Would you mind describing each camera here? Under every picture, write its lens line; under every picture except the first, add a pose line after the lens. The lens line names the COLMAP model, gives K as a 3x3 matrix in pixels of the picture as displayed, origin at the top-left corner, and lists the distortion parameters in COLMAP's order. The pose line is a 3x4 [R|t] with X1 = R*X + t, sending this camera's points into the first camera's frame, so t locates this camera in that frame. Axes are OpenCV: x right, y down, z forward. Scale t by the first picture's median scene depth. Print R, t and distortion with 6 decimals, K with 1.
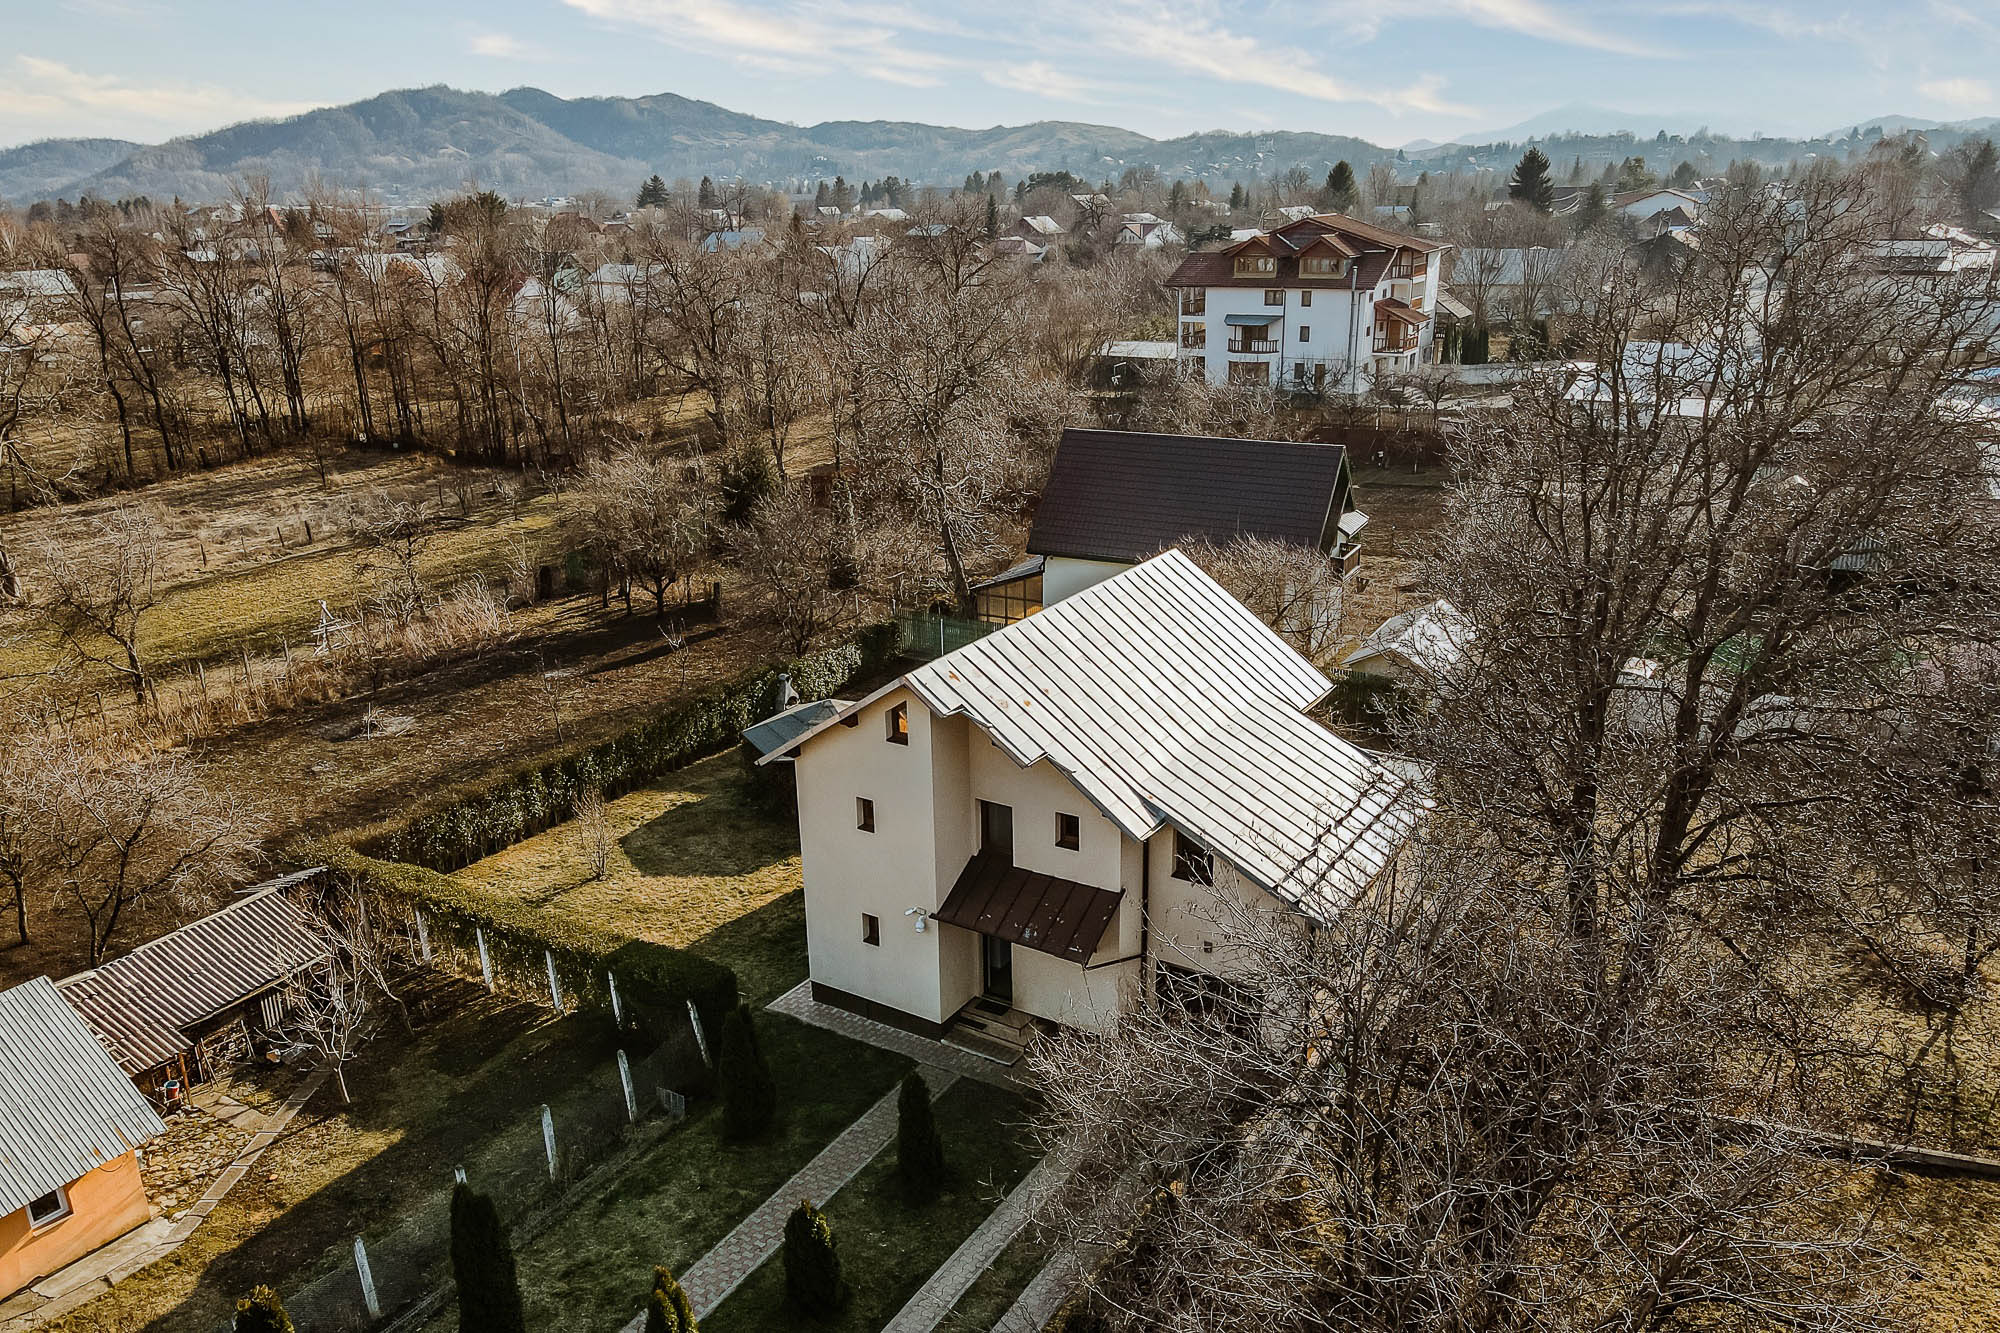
lens RADIAL K [[1454.1, 0, 995.7], [0, 1454.1, 736.1], [0, 0, 1]] dist [0.010113, 0.005694]
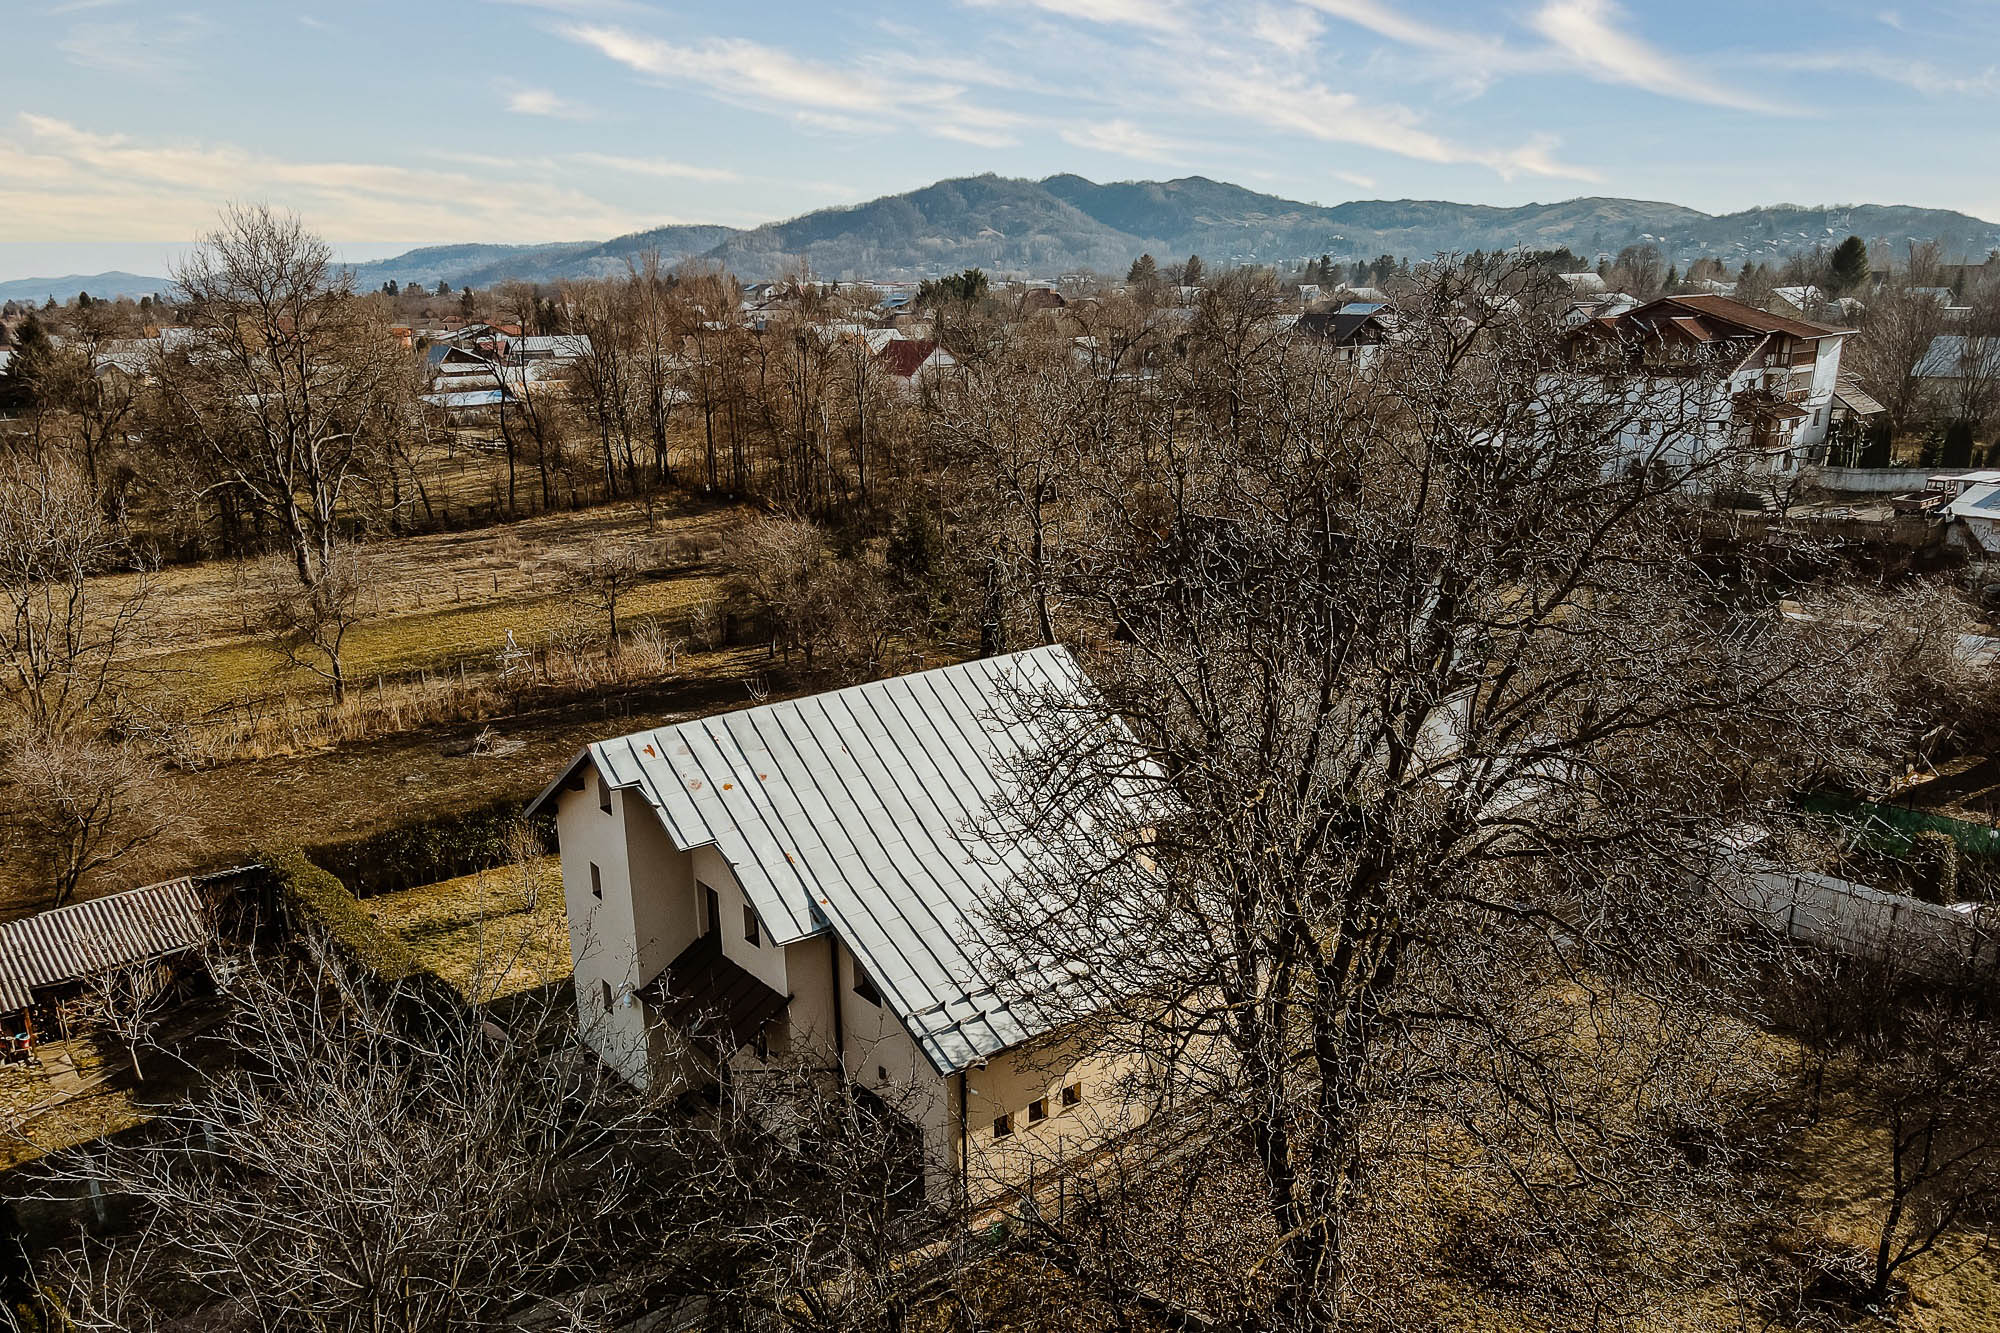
lens RADIAL K [[1454.1, 0, 995.7], [0, 1454.1, 736.1], [0, 0, 1]] dist [0.010113, 0.005694]
pose [[0.945485, 0.102207, -0.309210, 0.222643], [-0.116928, 0.992705, -0.029403, -0.022279], [0.303949, 0.063955, 0.950539, 0.062533]]
